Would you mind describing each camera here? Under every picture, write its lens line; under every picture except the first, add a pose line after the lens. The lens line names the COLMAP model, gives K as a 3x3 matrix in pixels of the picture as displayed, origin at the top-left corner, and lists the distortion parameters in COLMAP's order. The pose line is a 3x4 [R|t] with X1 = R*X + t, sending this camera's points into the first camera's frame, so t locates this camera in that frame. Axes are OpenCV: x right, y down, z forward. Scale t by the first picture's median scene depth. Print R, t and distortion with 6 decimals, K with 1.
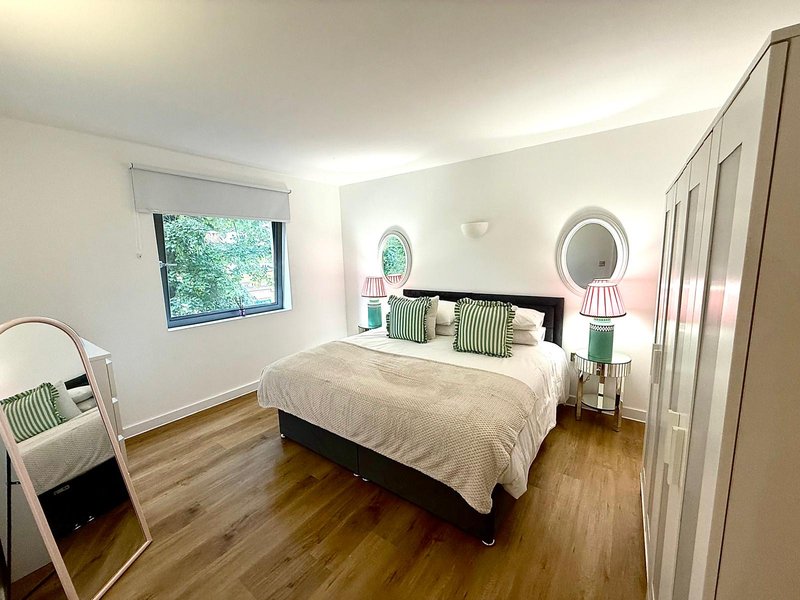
lens RADIAL K [[315.5, 0, 397.6], [0, 315.5, 299.9], [0, 0, 1]] dist [0.000975, 0.000062]
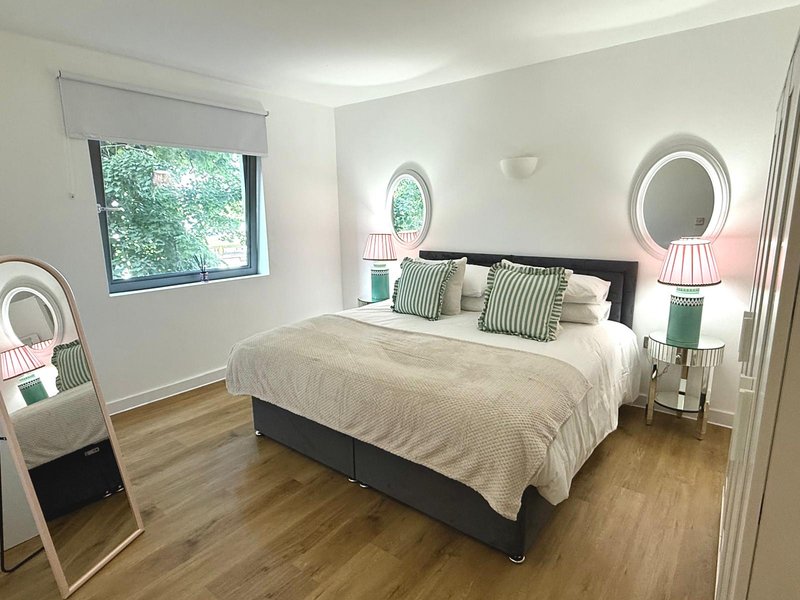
lens RADIAL K [[438.8, 0, 400.0], [0, 438.8, 300.0], [0, 0, 1]] dist [0.000499, -0.000144]
pose [[0.999299, 0.019237, -0.032115, 0.011749], [-0.017494, 0.998404, 0.053698, 0.042862], [0.033097, -0.053098, 0.998041, -0.044023]]
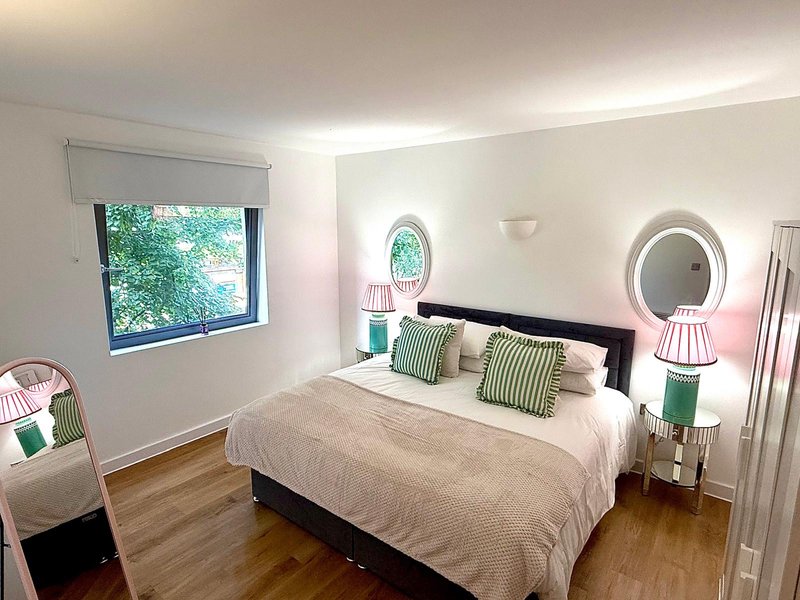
lens RADIAL K [[438.9, 0, 395.9], [0, 438.9, 302.3], [0, 0, 1]] dist [-0.000528, 0.000829]
pose [[0.999043, 0.033196, -0.028482, -0.006798], [-0.032180, 0.998855, 0.035403, -0.103569], [0.029624, -0.034453, 0.998967, -0.049408]]
